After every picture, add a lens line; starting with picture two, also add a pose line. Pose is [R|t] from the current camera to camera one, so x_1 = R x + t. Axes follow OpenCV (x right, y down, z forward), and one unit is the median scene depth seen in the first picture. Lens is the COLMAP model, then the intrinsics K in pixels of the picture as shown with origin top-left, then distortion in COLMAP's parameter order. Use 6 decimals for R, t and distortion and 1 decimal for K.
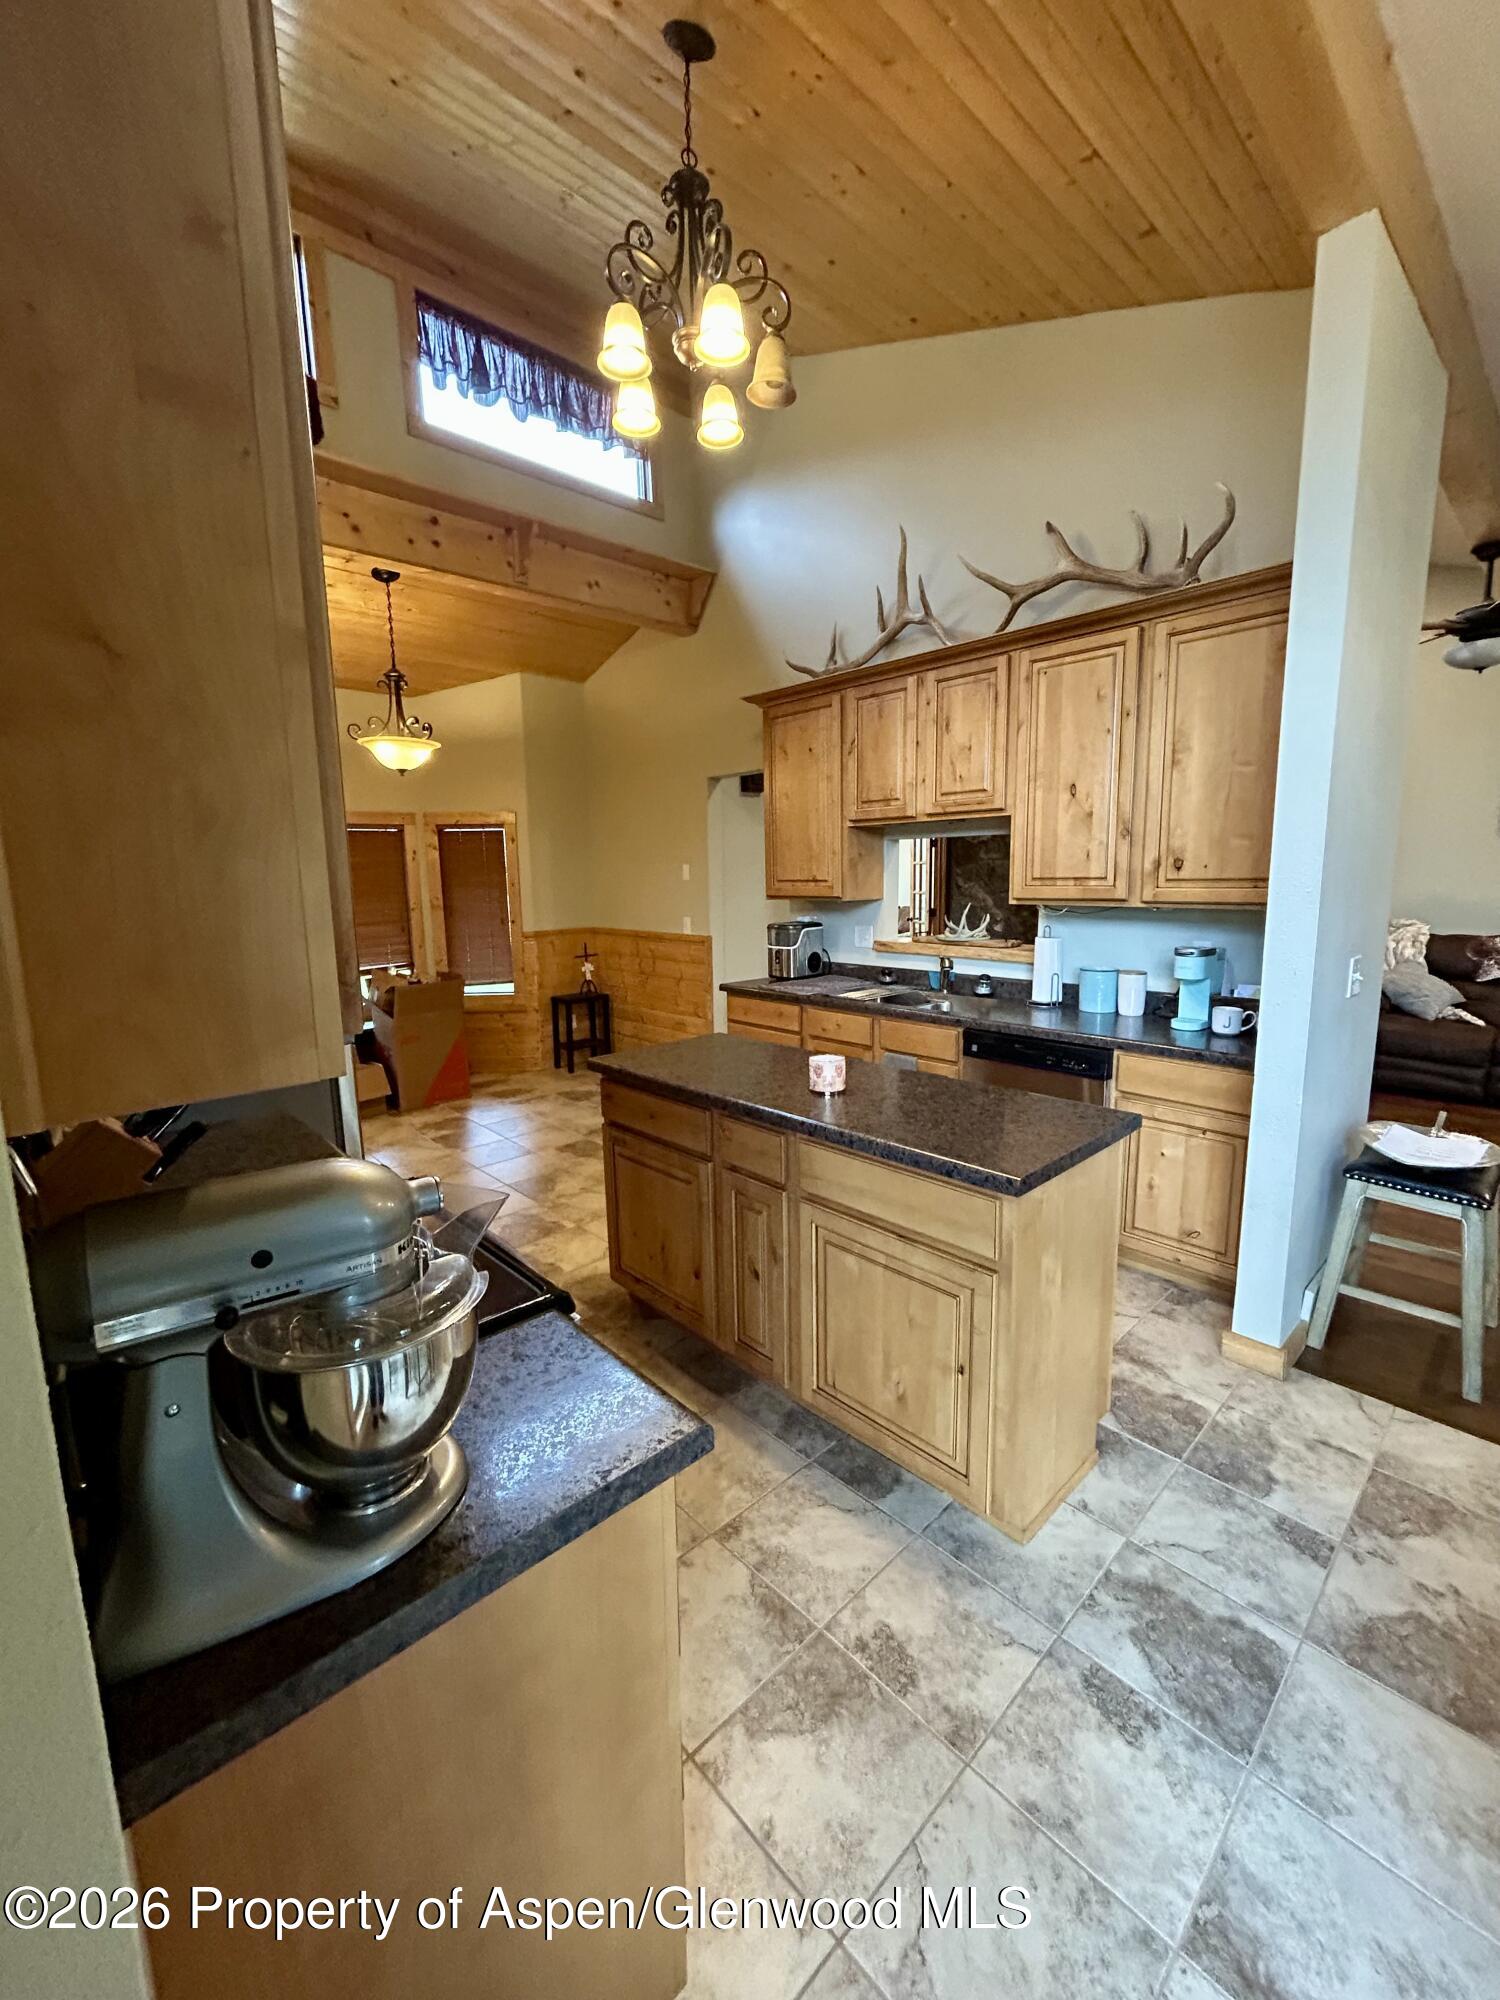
lens RADIAL K [[806.0, 0, 757.4], [0, 806.0, 991.6], [0, 0, 1]] dist [-0.002397, 0.000268]
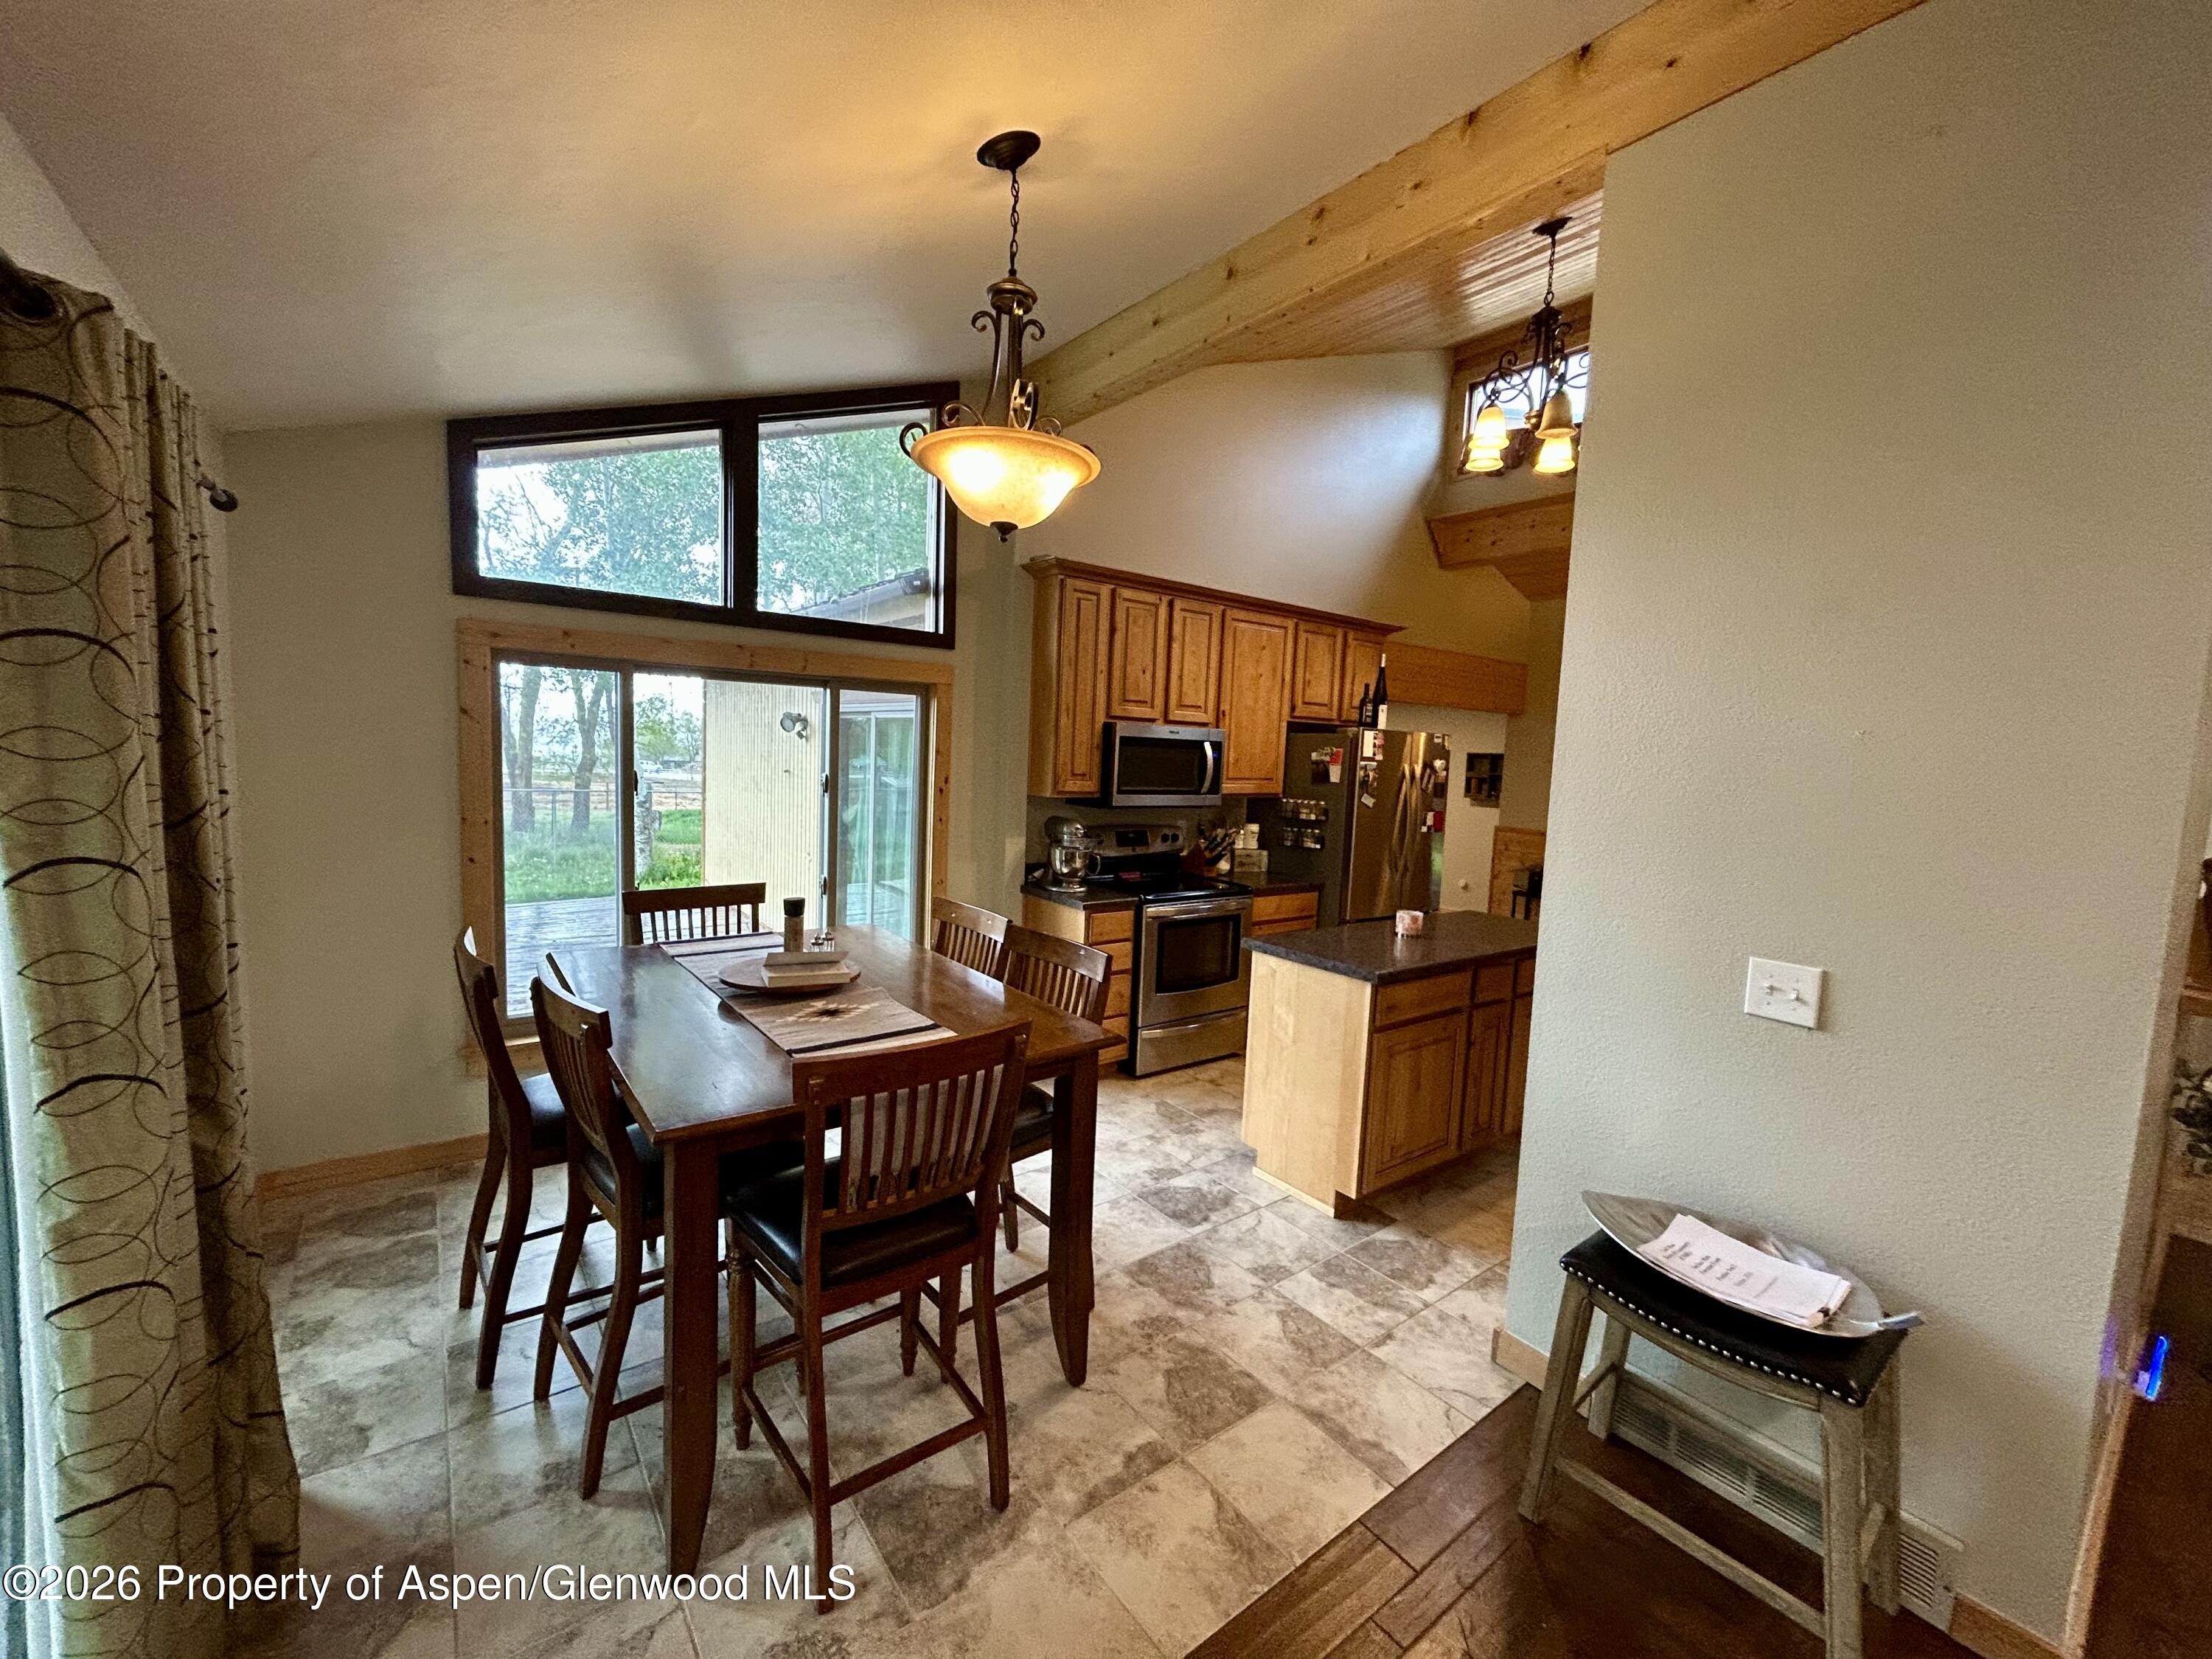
lens RADIAL K [[891.4, 0, 1100.8], [0, 891.4, 834.2], [0, 0, 1]] dist [-0.002397, 0.000268]
pose [[-0.104715, 0.105782, -0.988860, 0.970609], [-0.188834, 0.974123, 0.124202, -0.083508], [0.976410, 0.199736, -0.082030, 0.312106]]
